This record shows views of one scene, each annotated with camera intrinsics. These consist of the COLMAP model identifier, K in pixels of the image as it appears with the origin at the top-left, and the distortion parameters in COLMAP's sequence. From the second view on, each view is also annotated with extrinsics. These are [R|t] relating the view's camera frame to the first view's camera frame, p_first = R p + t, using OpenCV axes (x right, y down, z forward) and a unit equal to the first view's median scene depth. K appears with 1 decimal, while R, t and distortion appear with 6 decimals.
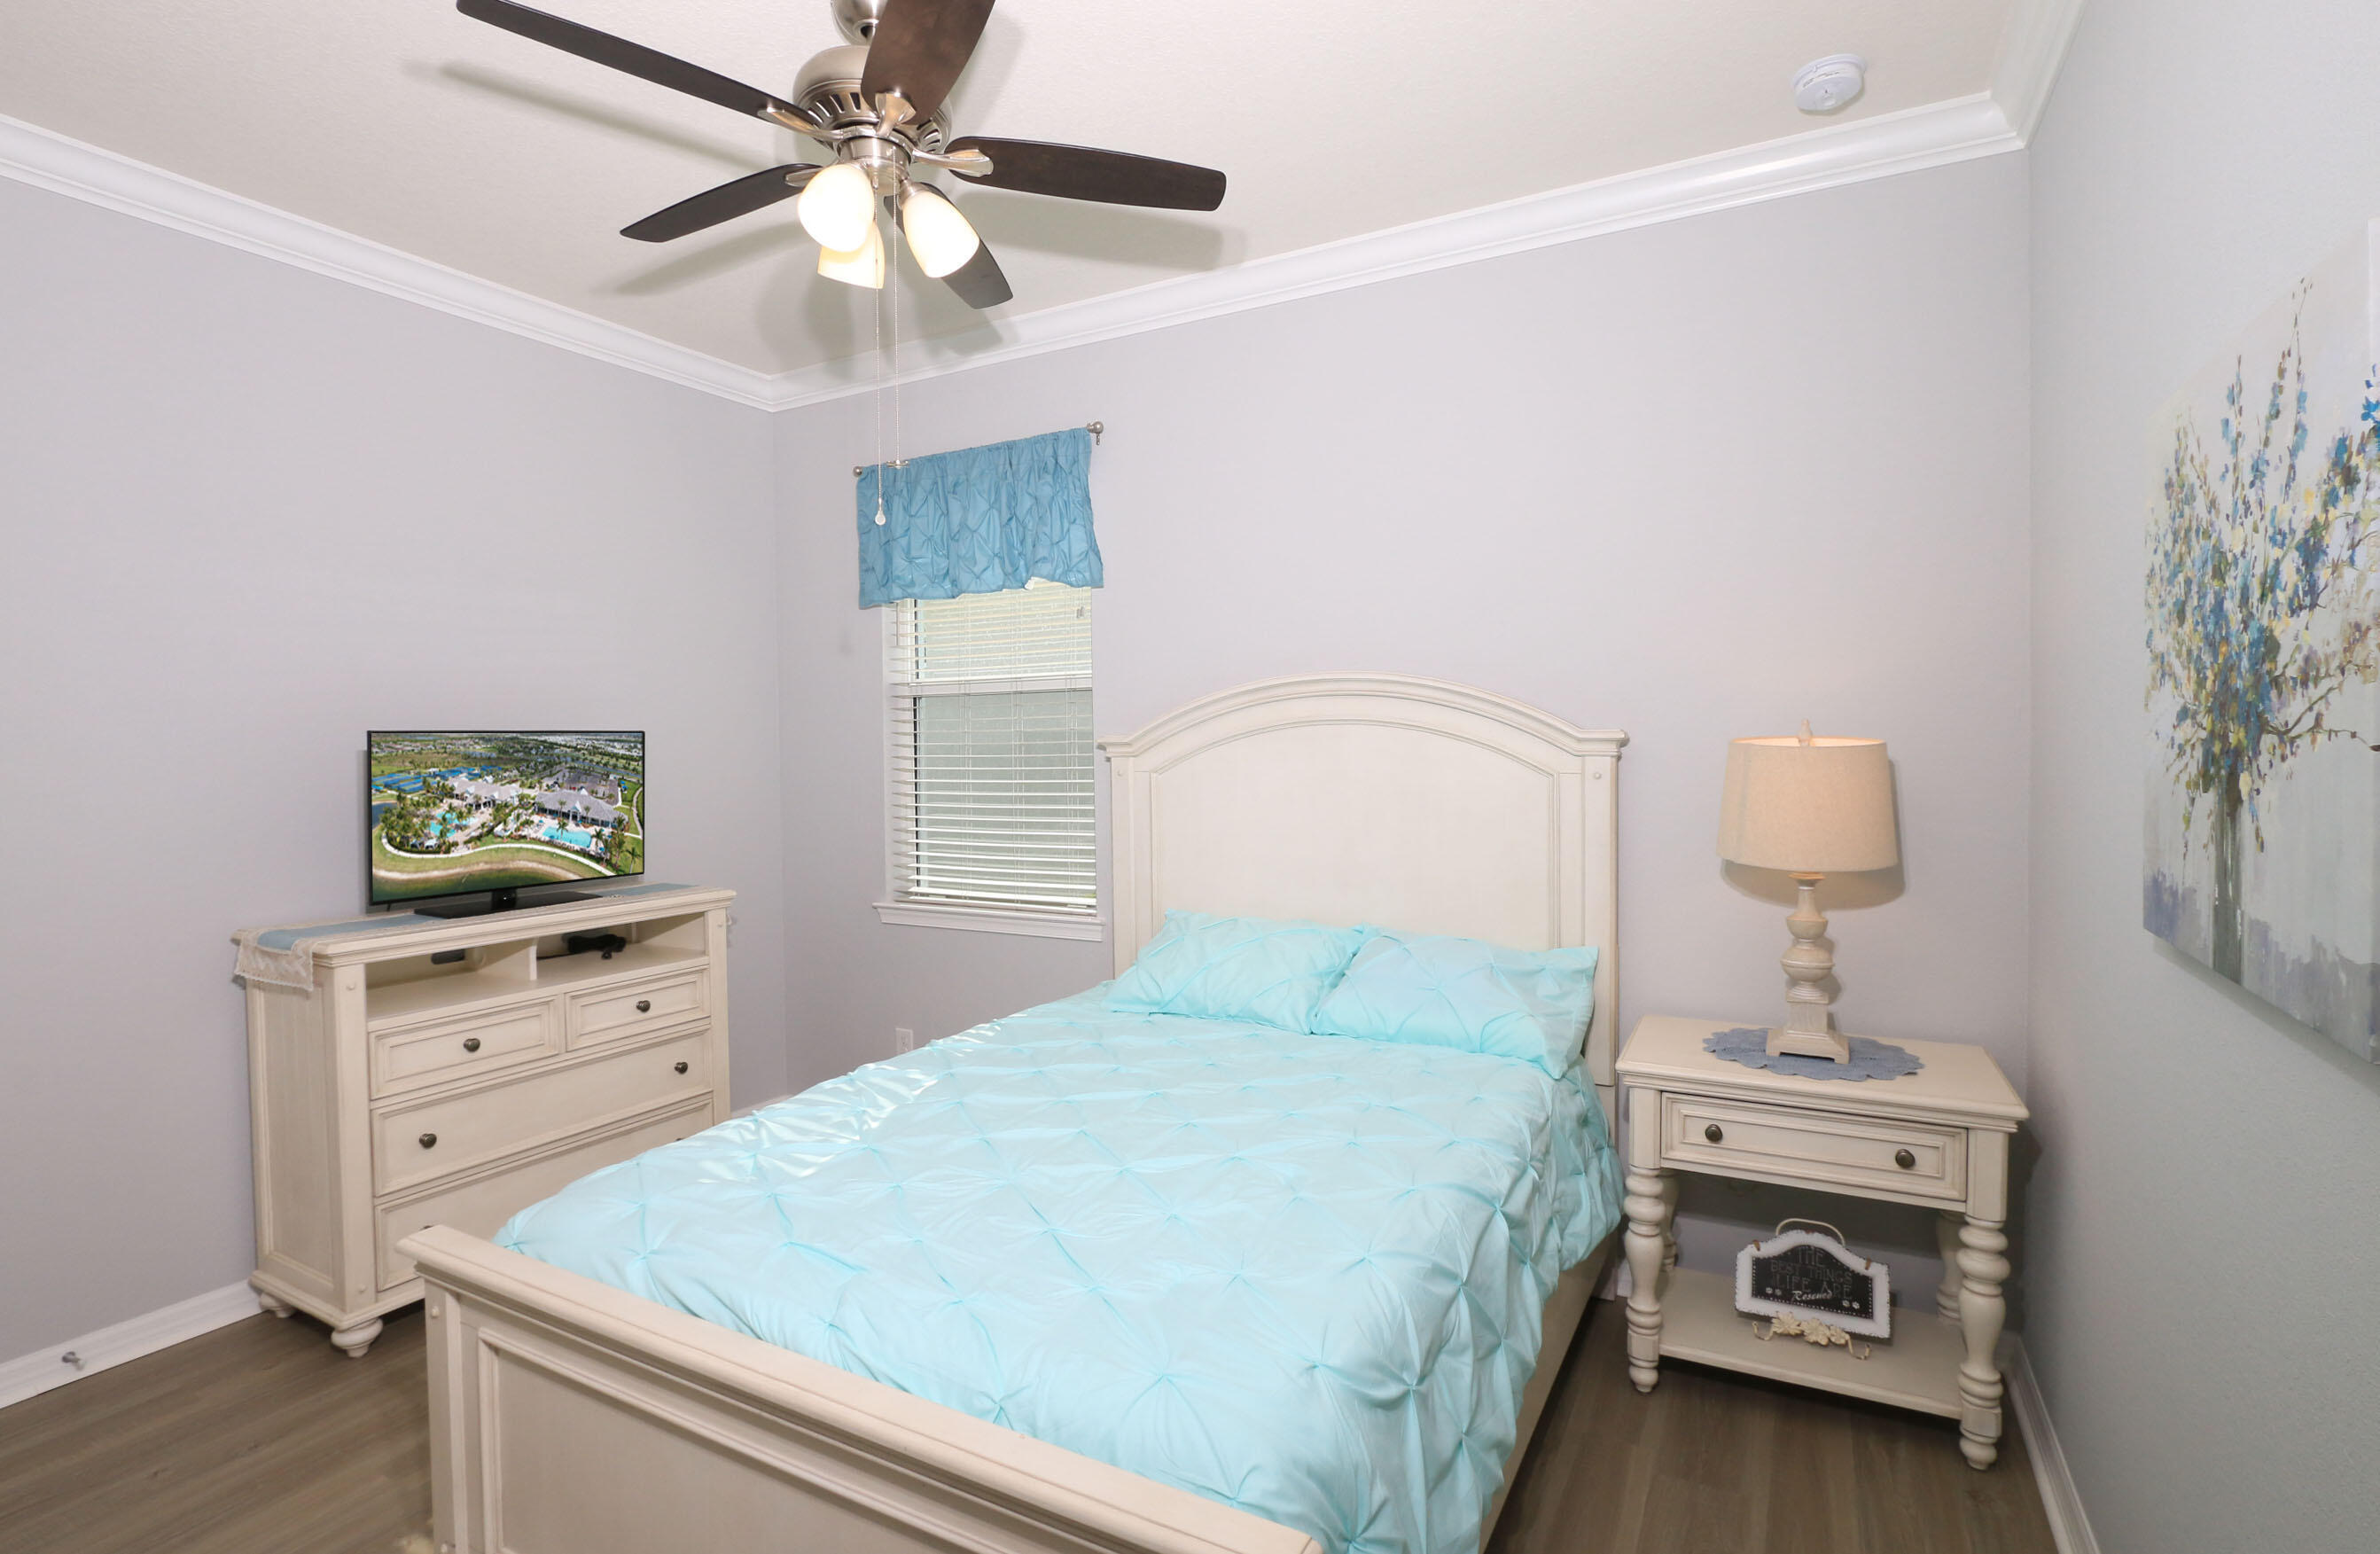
lens RADIAL K [[1107.4, 0, 1192.9], [0, 1107.4, 787.1], [0, 0, 1]] dist [-0.049614, 0.011058]
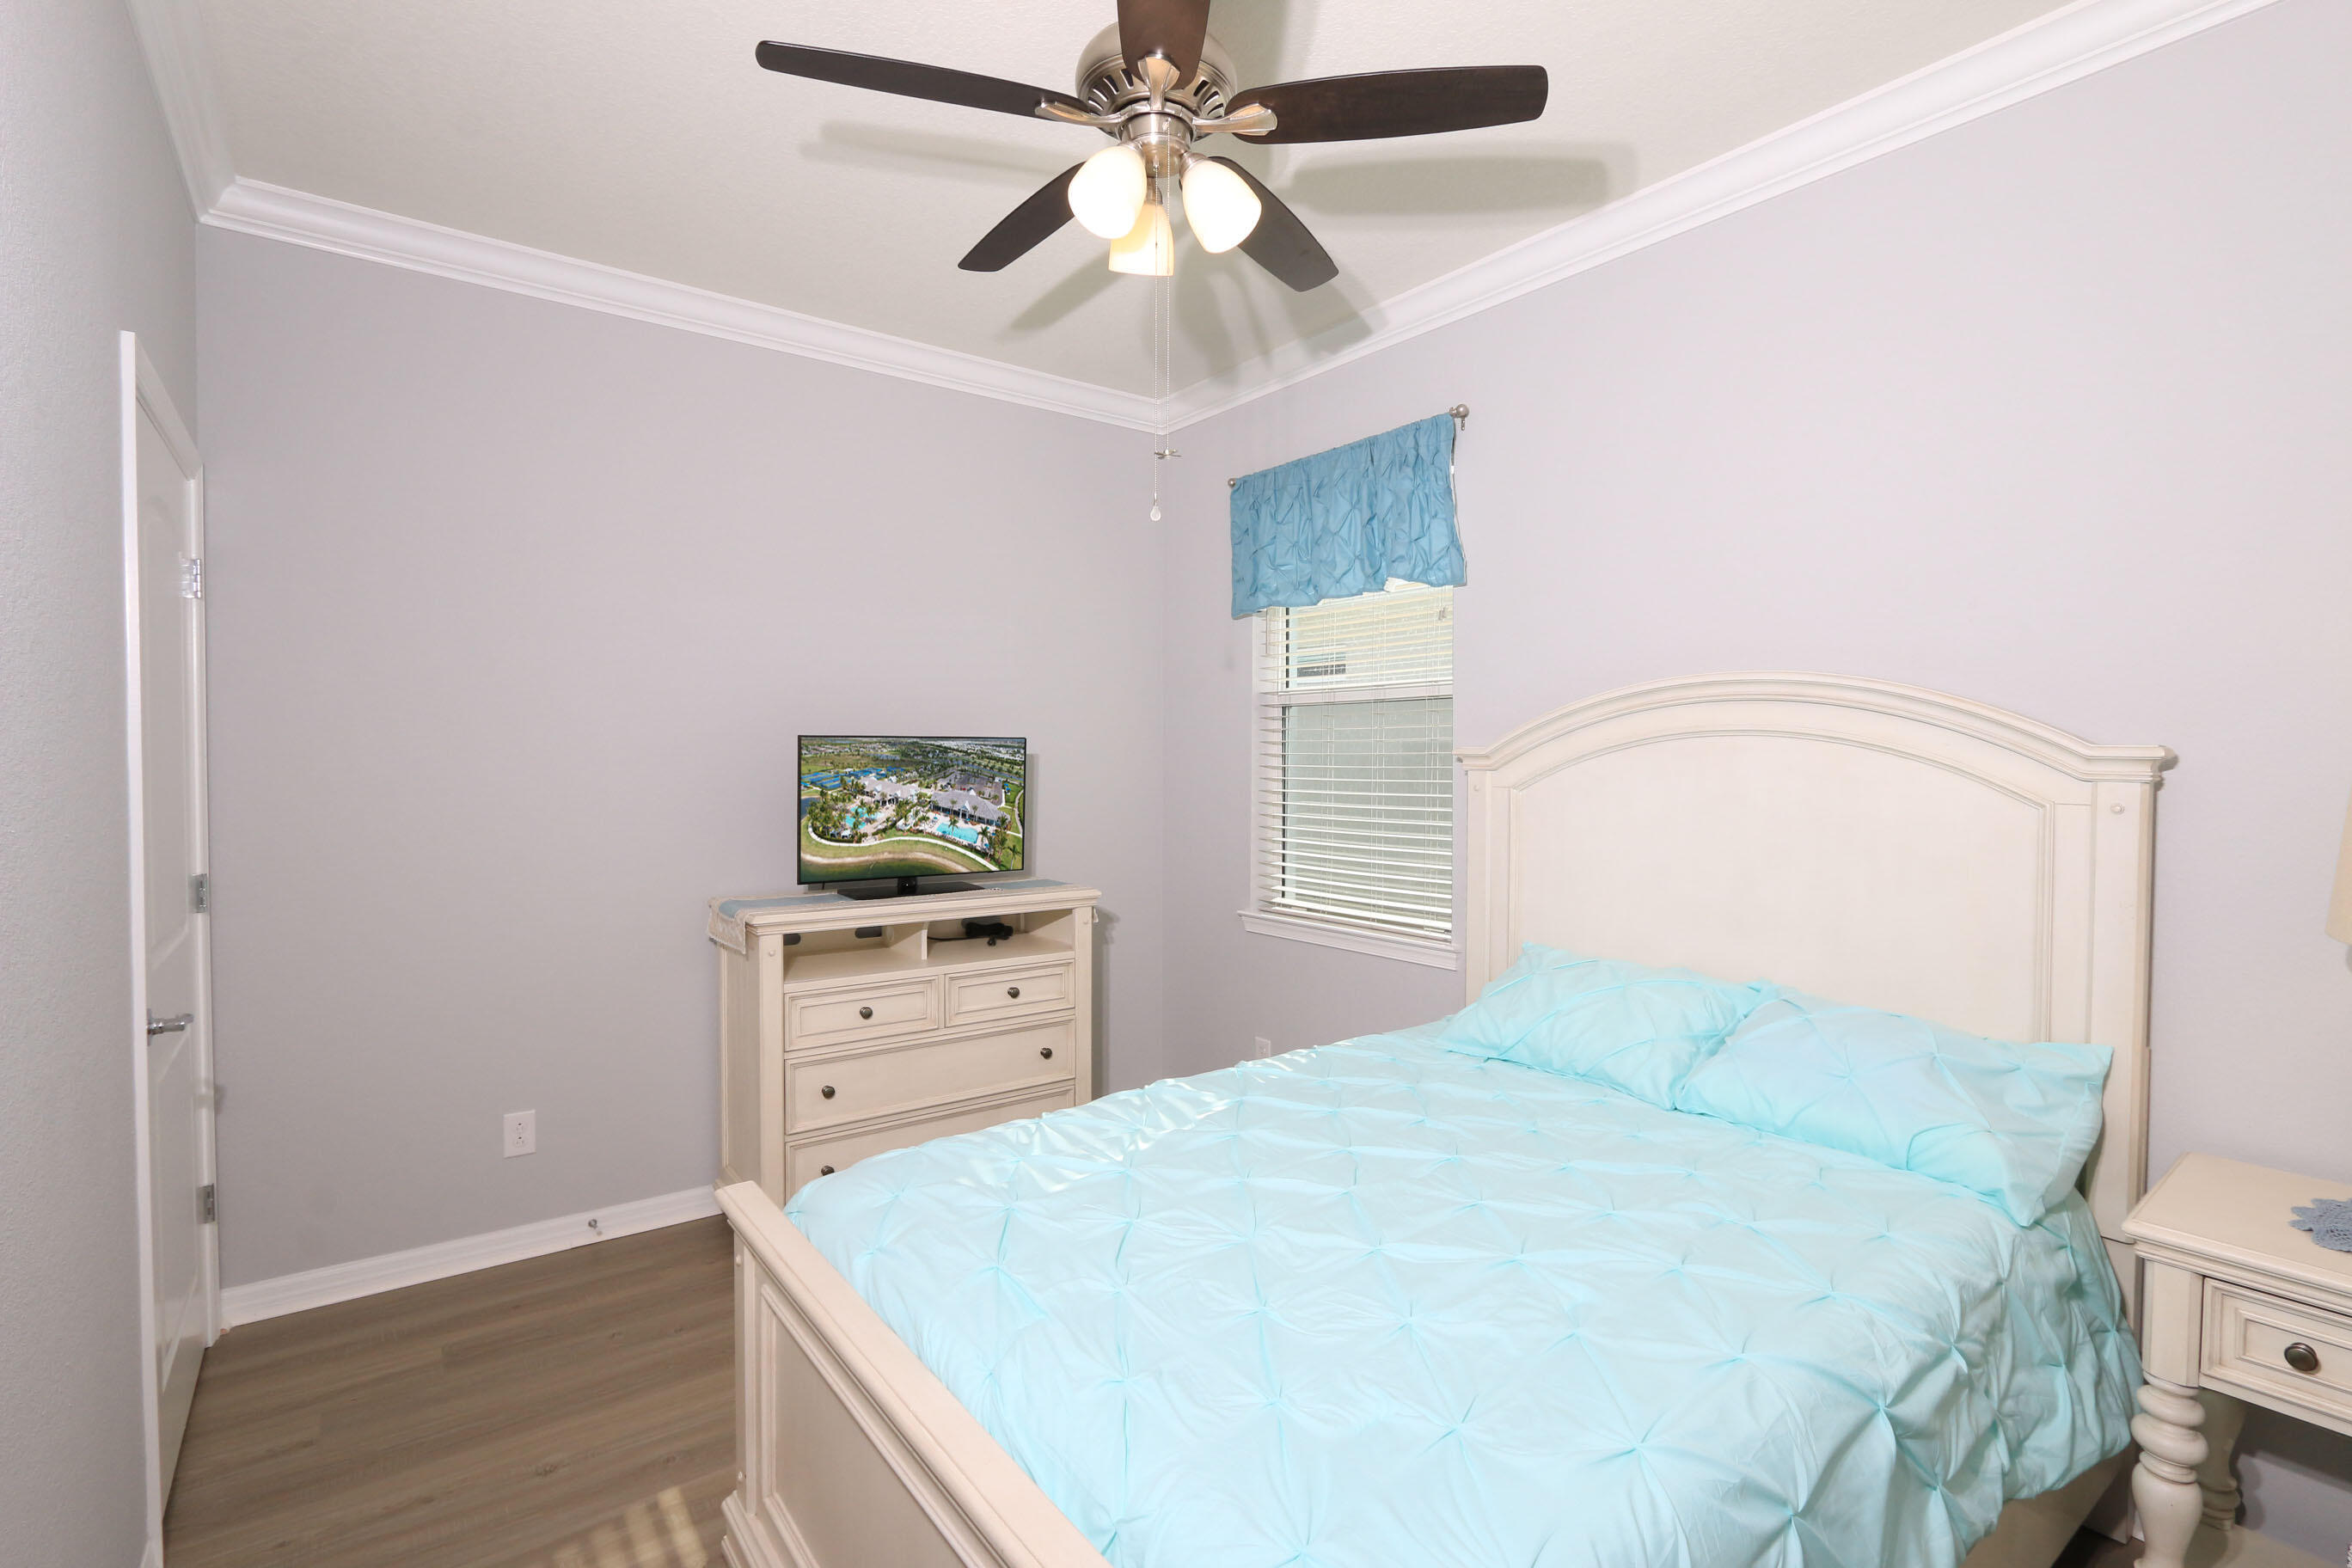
lens RADIAL K [[1069.8, 0, 1170.9], [0, 1069.8, 792.4], [0, 0, 1]] dist [-0.035461, 0.006201]
pose [[0.909110, 0.027311, -0.415660, 0.079906], [-0.029157, 0.999573, 0.001905, -0.003983], [0.415535, 0.010387, 0.909518, 0.112317]]
